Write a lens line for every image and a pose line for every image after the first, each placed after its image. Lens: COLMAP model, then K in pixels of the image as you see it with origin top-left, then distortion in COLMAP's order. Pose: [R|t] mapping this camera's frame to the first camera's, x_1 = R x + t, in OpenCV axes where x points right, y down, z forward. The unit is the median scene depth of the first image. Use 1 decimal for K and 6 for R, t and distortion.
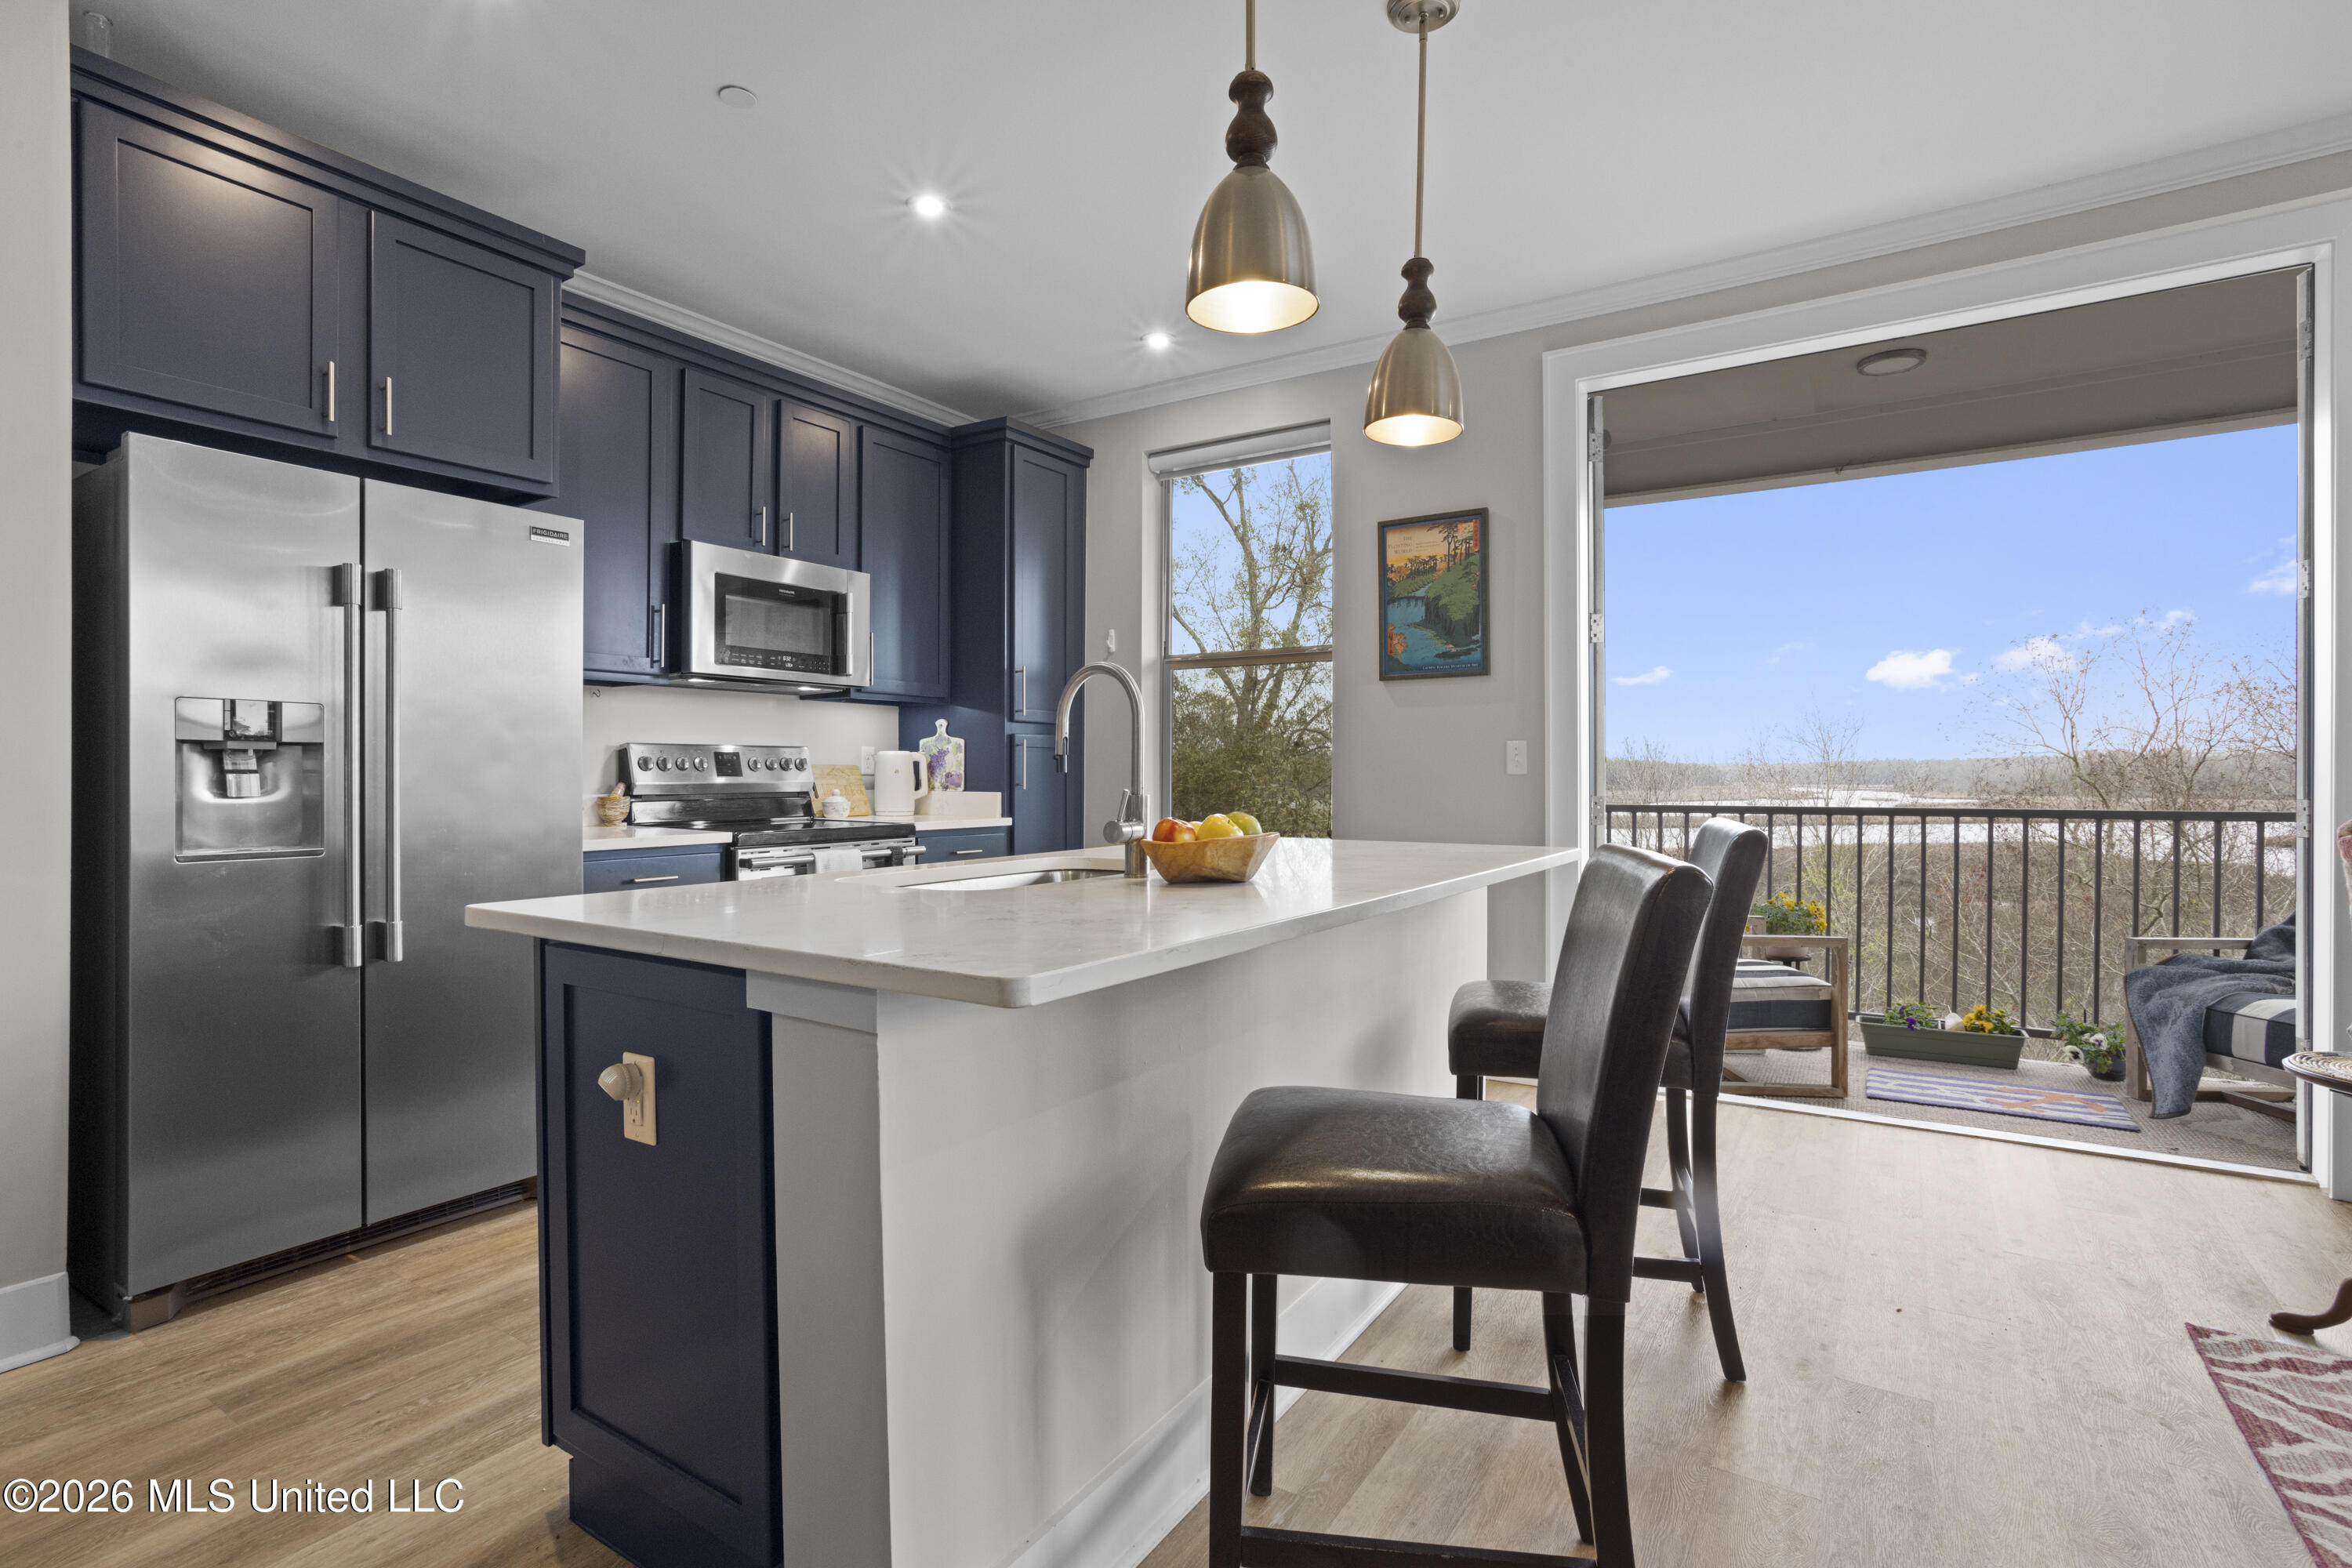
lens RADIAL K [[1131.1, 0, 1166.9], [0, 1131.1, 780.8], [0, 0, 1]] dist [-0.053095, 0.033490]
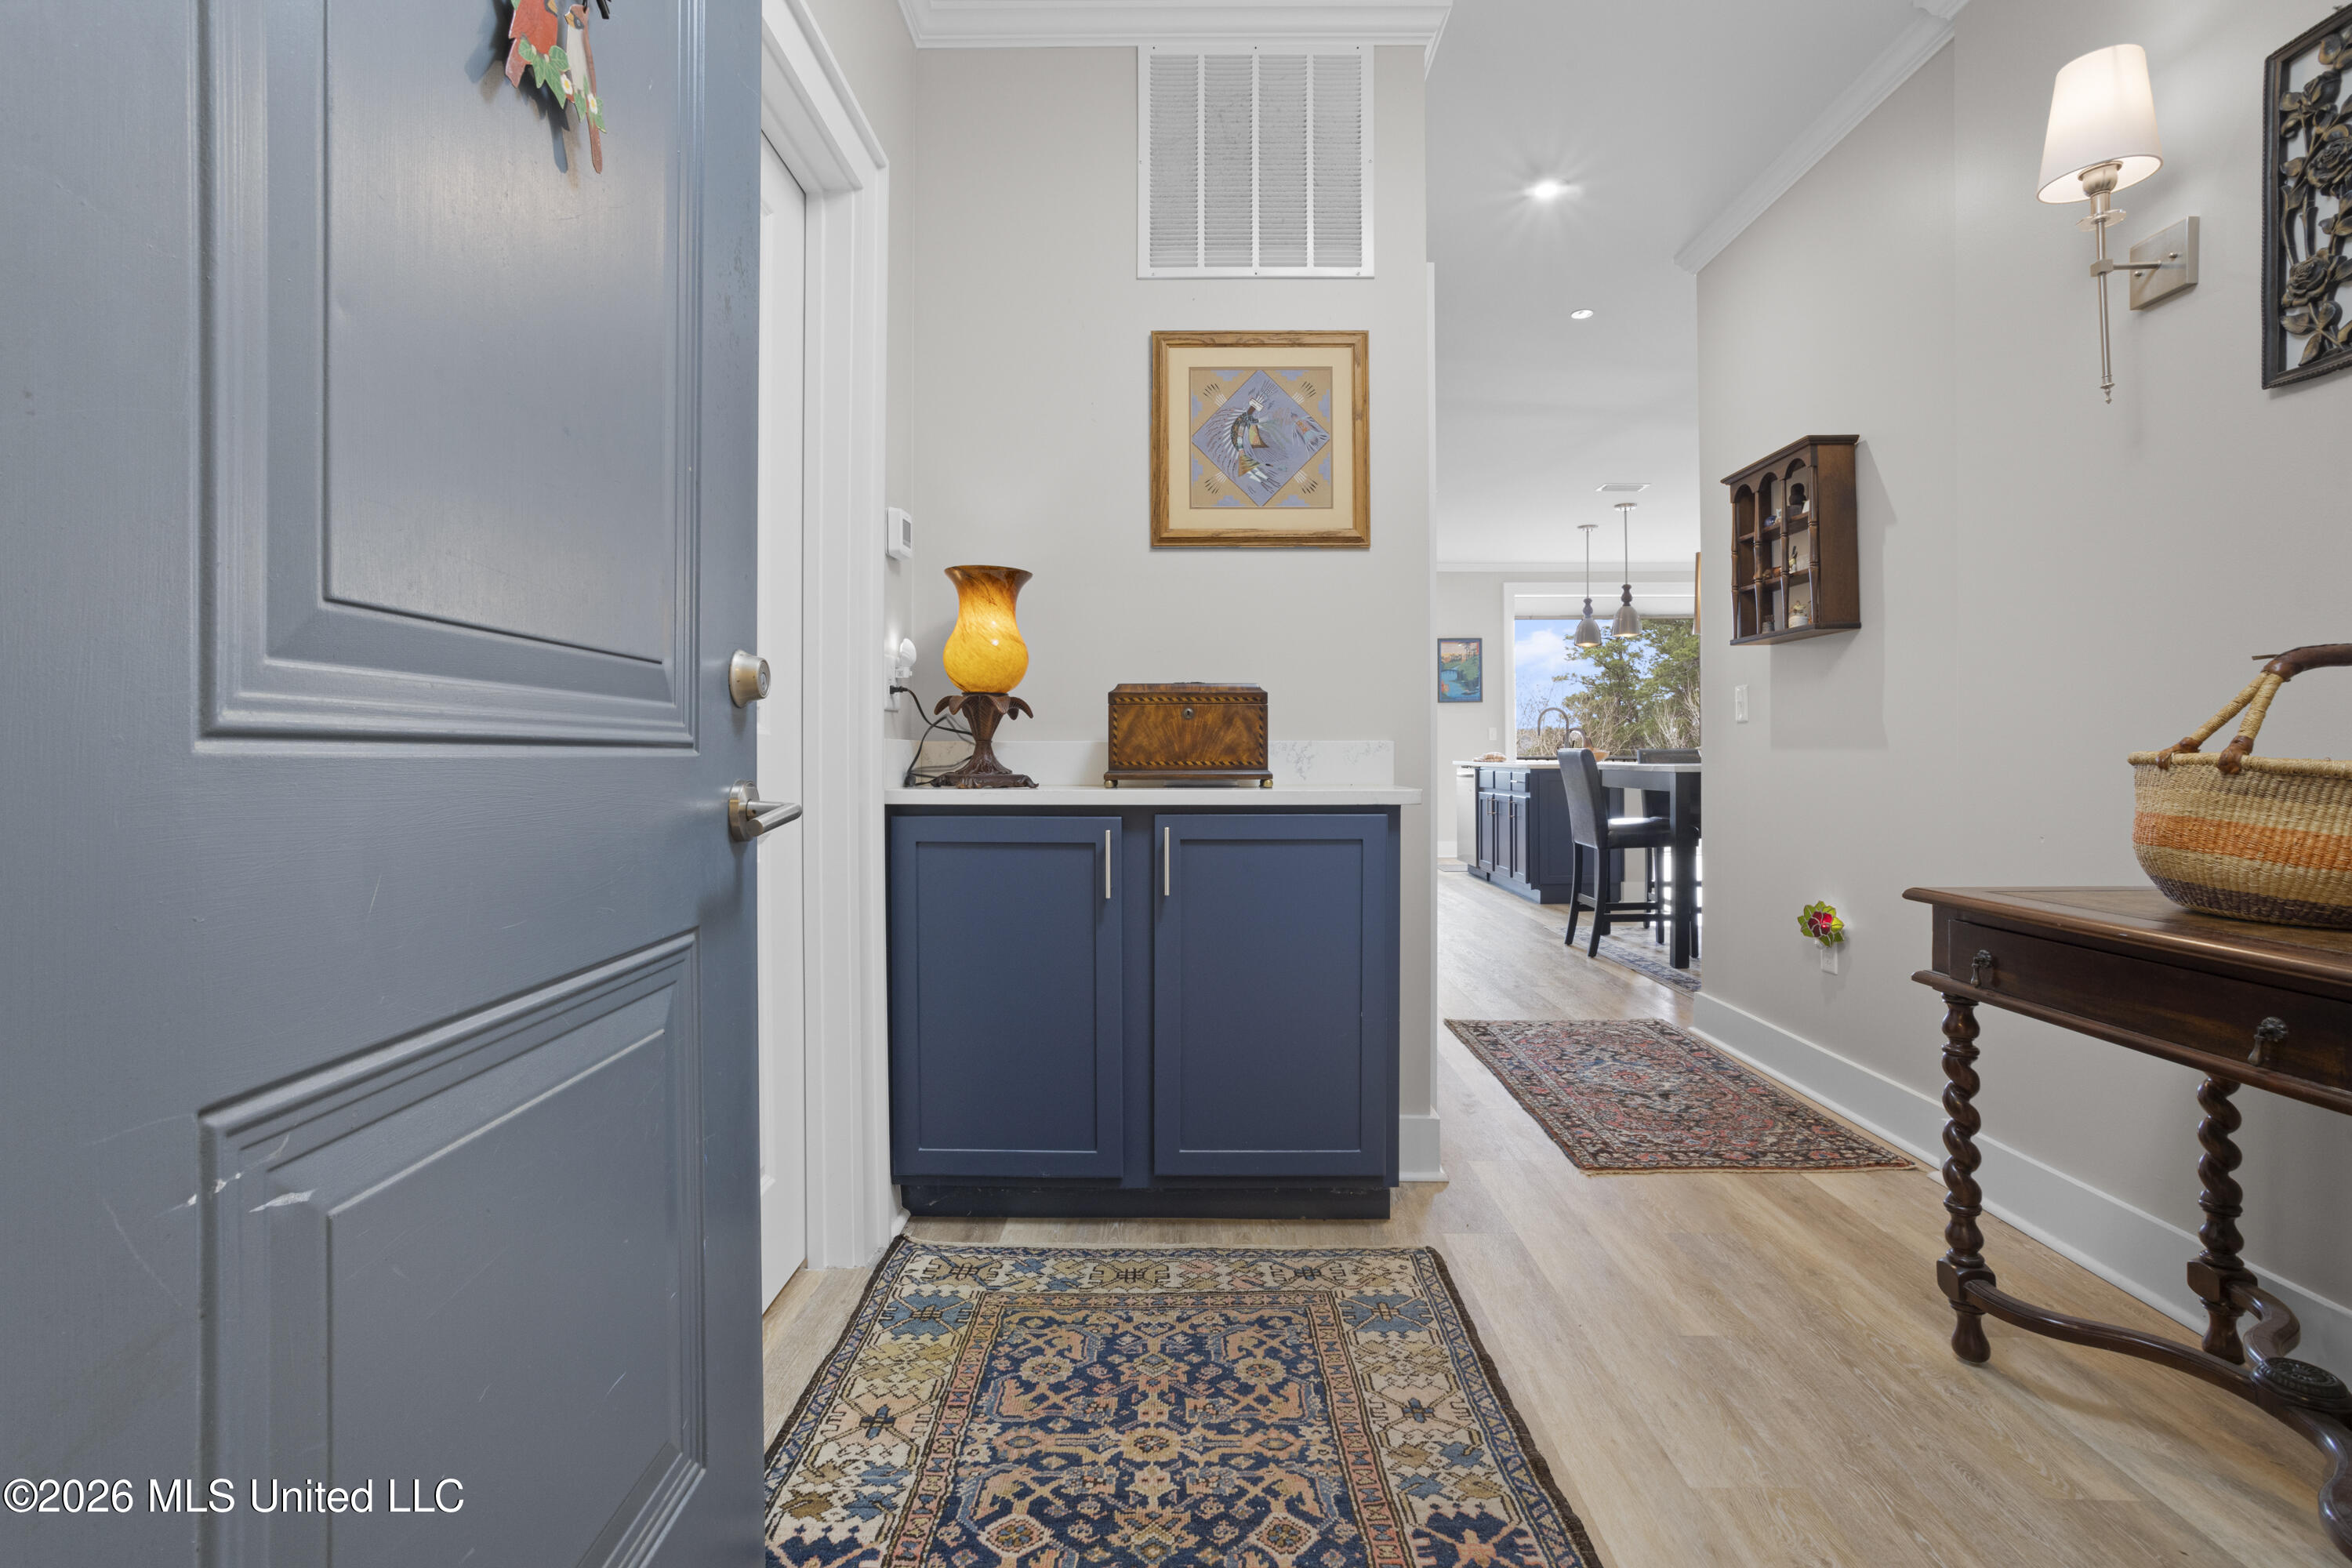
lens RADIAL K [[1143.9, 0, 1166.6], [0, 1143.9, 762.0], [0, 0, 1]] dist [-0.055247, 0.035459]
pose [[0.845677, -0.002982, 0.533686, -1.723168], [0.002387, 0.999996, 0.001805, 0.036504], [-0.533689, -0.000253, 0.845681, -0.831329]]
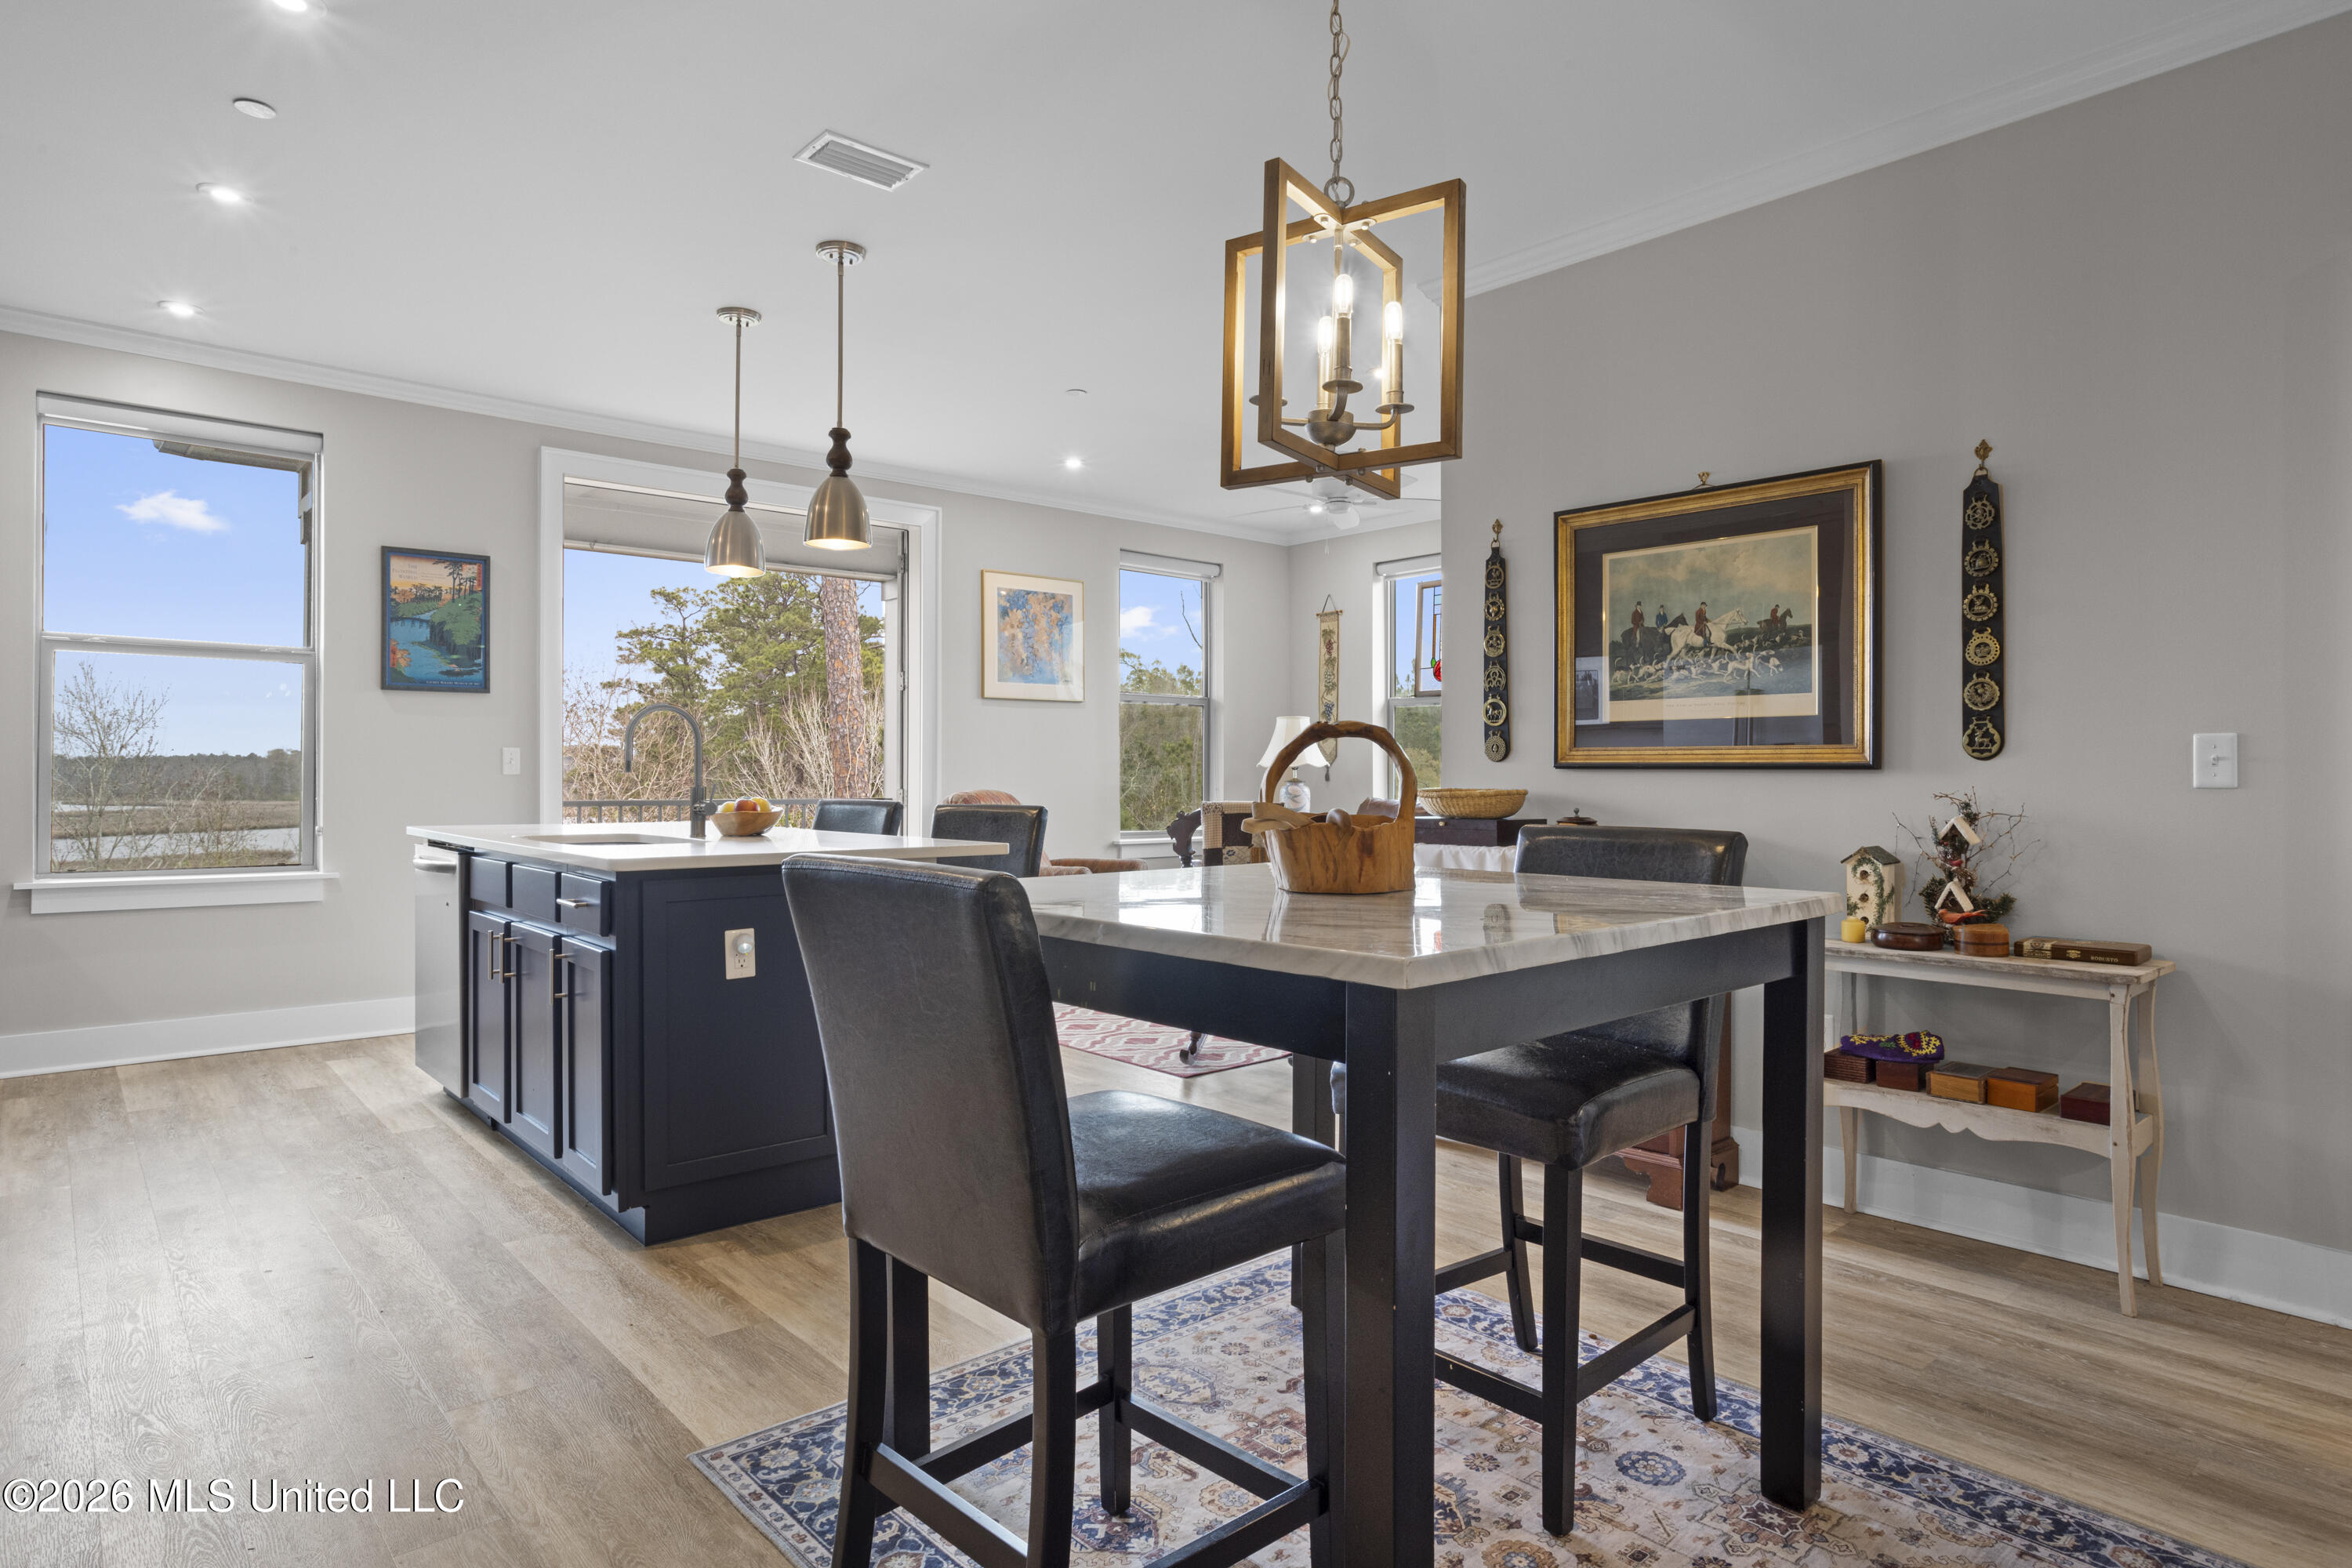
lens RADIAL K [[1312.5, 0, 1166.8], [0, 1312.5, 771.1], [0, 0, 1]] dist [-0.043225, 0.031909]
pose [[0.266020, 0.007592, 0.963938, -0.872263], [0.000818, 0.999967, -0.008102, 0.002559], [-0.963967, 0.002943, 0.266005, -0.085294]]
